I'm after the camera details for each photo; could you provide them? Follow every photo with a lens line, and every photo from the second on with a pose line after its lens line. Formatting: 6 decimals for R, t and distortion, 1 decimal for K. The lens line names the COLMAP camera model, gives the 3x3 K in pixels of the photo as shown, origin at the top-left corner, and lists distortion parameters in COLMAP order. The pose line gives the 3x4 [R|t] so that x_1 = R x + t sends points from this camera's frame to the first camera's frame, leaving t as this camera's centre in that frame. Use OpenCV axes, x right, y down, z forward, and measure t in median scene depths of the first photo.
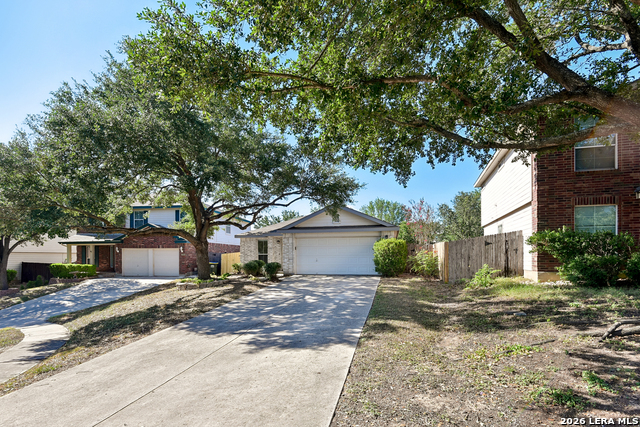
lens RADIAL K [[300.9, 0, 322.3], [0, 300.9, 216.1], [0, 0, 1]] dist [0.003470, 0.000199]
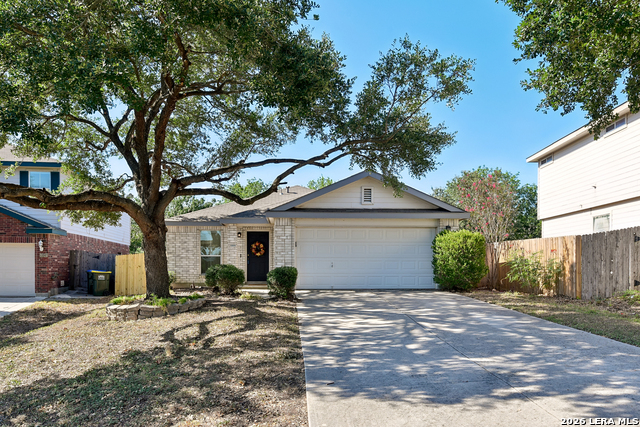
lens RADIAL K [[458.4, 0, 320.0], [0, 458.4, 213.5], [0, 0, 1]] dist [-0.004219, -0.005174]
pose [[0.964844, 0.036111, 0.260331, -0.554975], [-0.039706, 0.999175, 0.008559, 0.077038], [-0.259808, -0.018594, 0.965481, 0.281159]]
